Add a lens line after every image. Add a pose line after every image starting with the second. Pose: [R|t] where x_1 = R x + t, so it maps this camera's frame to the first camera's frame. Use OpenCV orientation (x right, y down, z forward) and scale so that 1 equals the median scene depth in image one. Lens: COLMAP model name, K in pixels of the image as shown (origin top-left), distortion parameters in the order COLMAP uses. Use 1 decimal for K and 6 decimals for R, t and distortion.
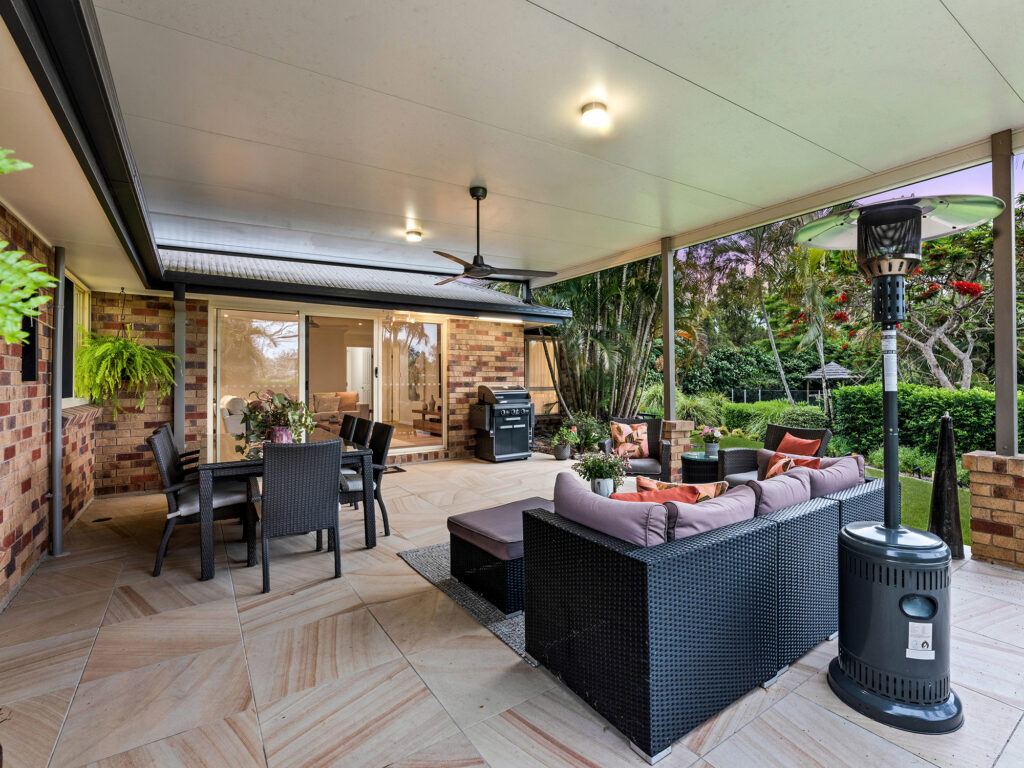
lens RADIAL K [[494.4, 0, 514.7], [0, 494.4, 376.0], [0, 0, 1]] dist [-0.001872, -0.000367]
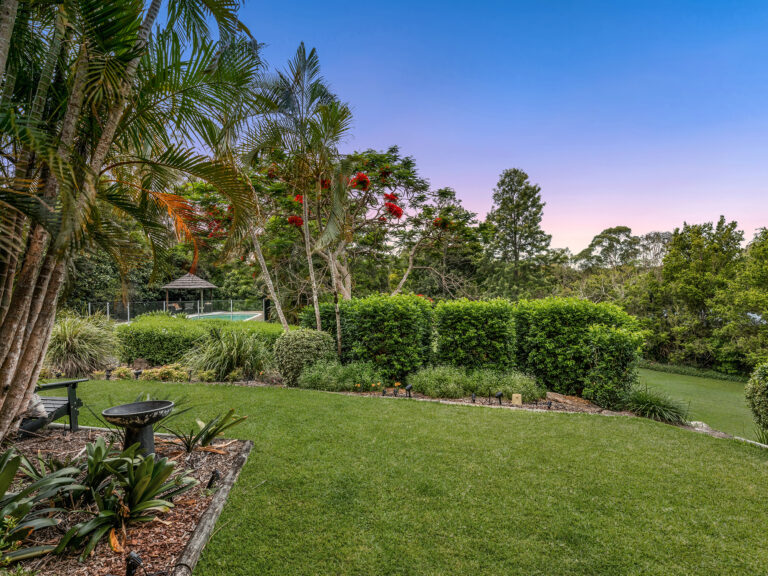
lens RADIAL K [[401.5, 0, 387.9], [0, 401.5, 290.4], [0, 0, 1]] dist [0.005938, 0.000476]
pose [[0.425996, -0.013495, 0.904624, 0.046573], [0.007347, 0.999907, 0.011457, 0.002602], [-0.904695, 0.001766, 0.426056, 0.251758]]
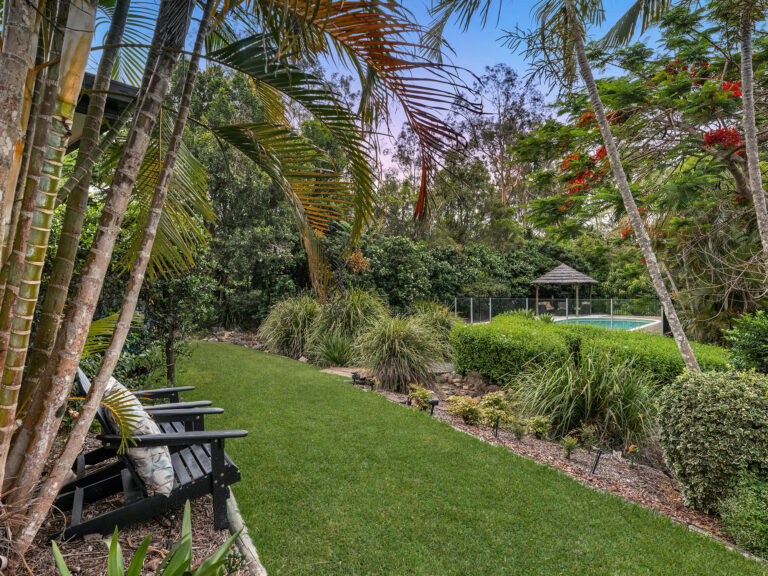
lens RADIAL K [[479.6, 0, 382.5], [0, 479.6, 287.3], [0, 0, 1]] dist [-0.005386, -0.001573]
pose [[0.959177, -0.004508, 0.282770, 0.118217], [0.003144, 0.999981, 0.005278, 0.006535], [-0.282789, -0.004173, 0.959173, 0.306777]]
